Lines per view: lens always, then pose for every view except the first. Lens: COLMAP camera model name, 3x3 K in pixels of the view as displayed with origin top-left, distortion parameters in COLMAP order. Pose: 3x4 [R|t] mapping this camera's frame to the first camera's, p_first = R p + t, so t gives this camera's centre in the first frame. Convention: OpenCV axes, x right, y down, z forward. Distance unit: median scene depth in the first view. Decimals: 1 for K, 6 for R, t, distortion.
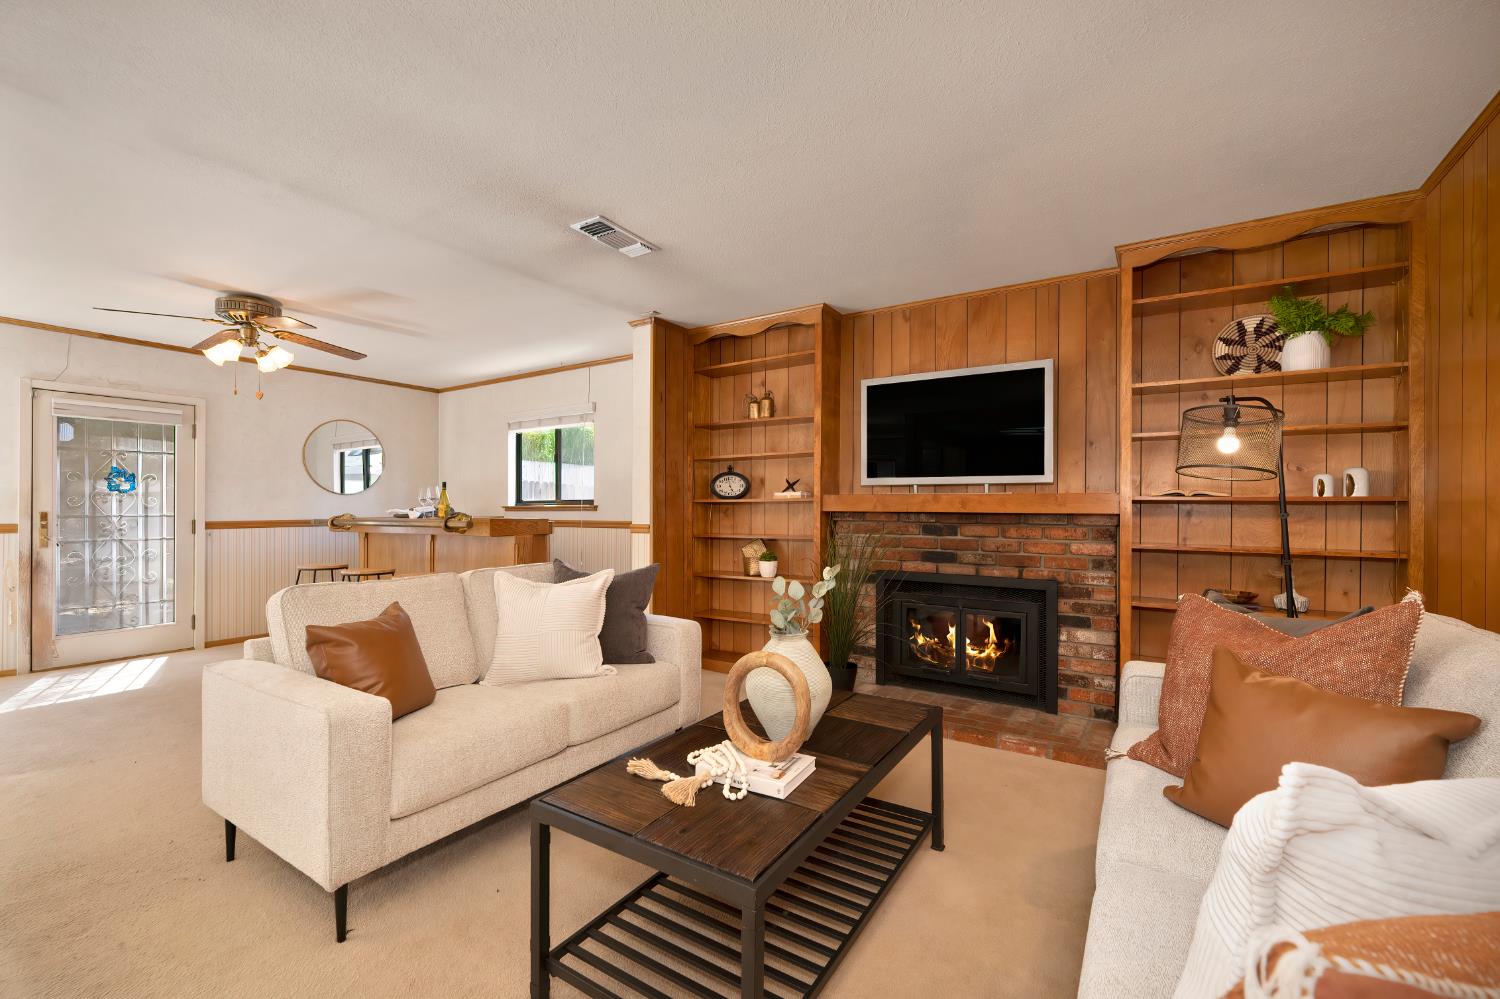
lens RADIAL K [[625.8, 0, 756.4], [0, 625.8, 507.8], [0, 0, 1]] dist [0.000188, 0.000519]
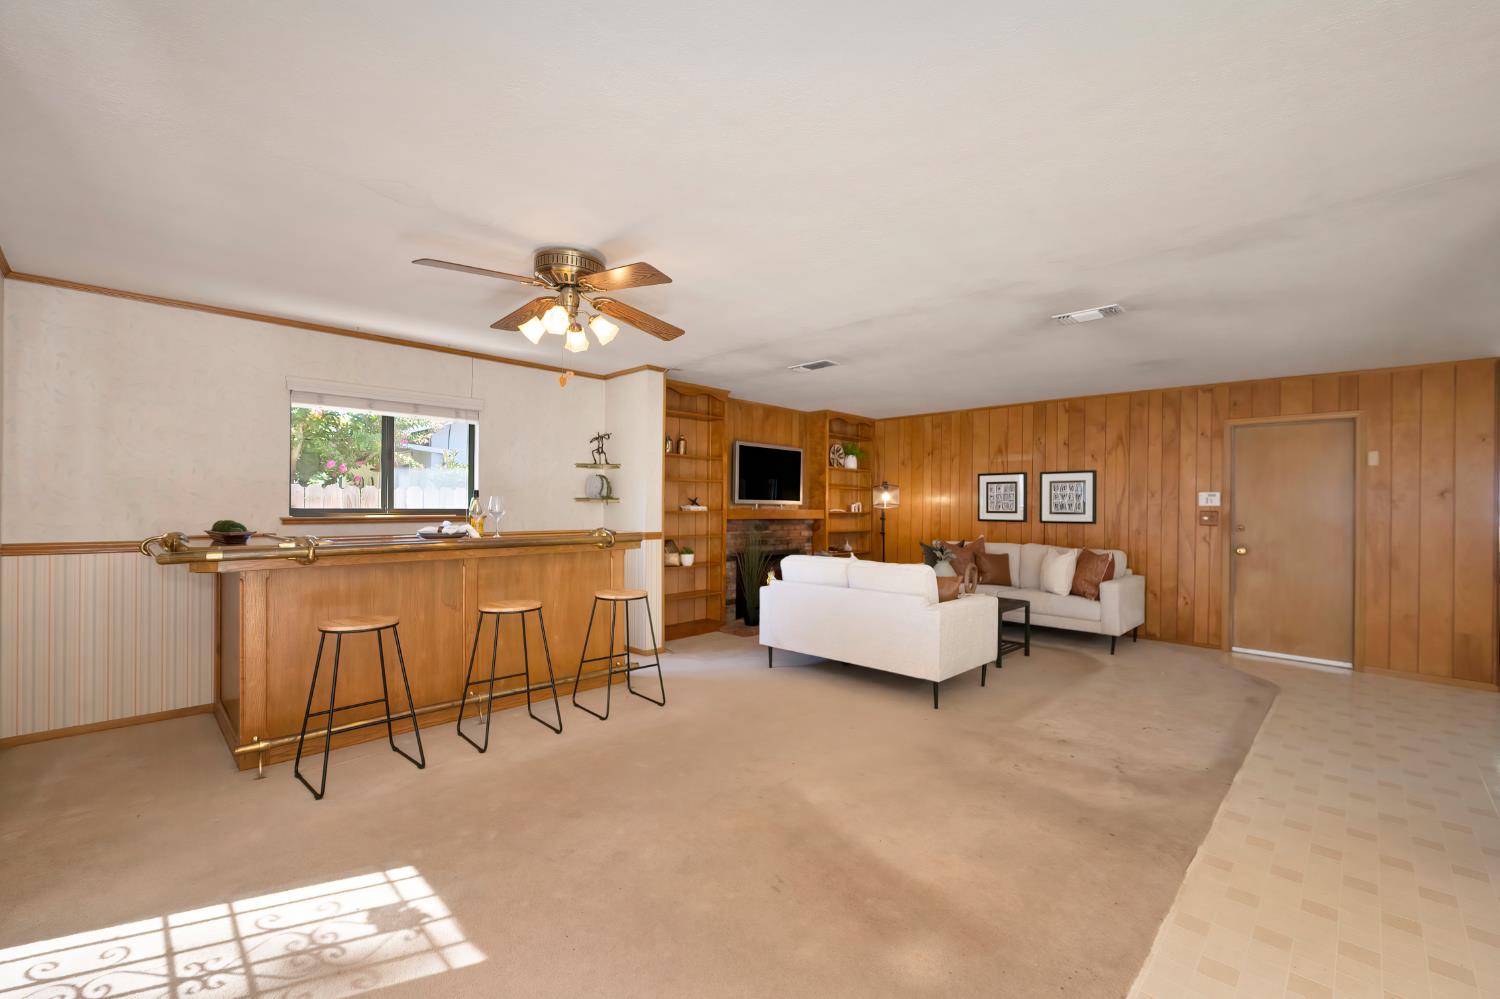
lens RADIAL K [[625.8, 0, 746.7], [0, 625.8, 505.3], [0, 0, 1]] dist [0.000188, 0.000519]
pose [[0.211181, 0.001265, 0.977446, -1.361943], [-0.010471, 0.999945, 0.000969, -0.029873], [-0.977391, -0.010439, 0.211183, 0.567069]]
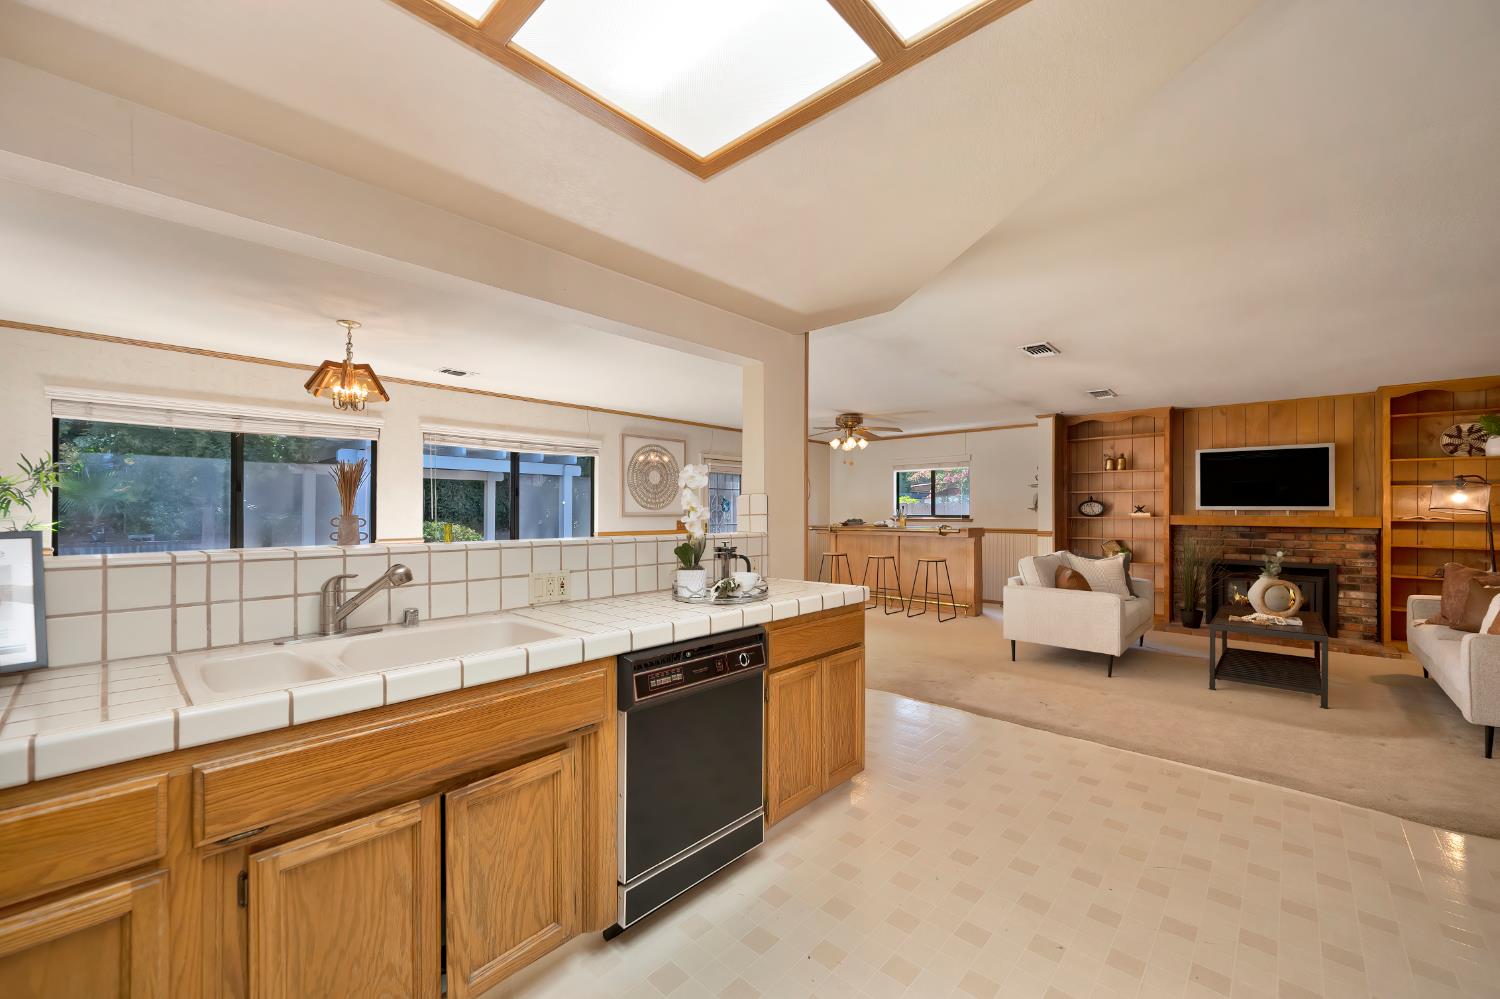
lens RADIAL K [[594.9, 0, 759.7], [0, 594.9, 508.6], [0, 0, 1]] dist [-0.000692, -0.000228]
pose [[0.986599, -0.001270, -0.163158, -0.701140], [0.000839, 0.999996, -0.002715, -0.033358], [0.163160, 0.002542, 0.986596, -0.767149]]
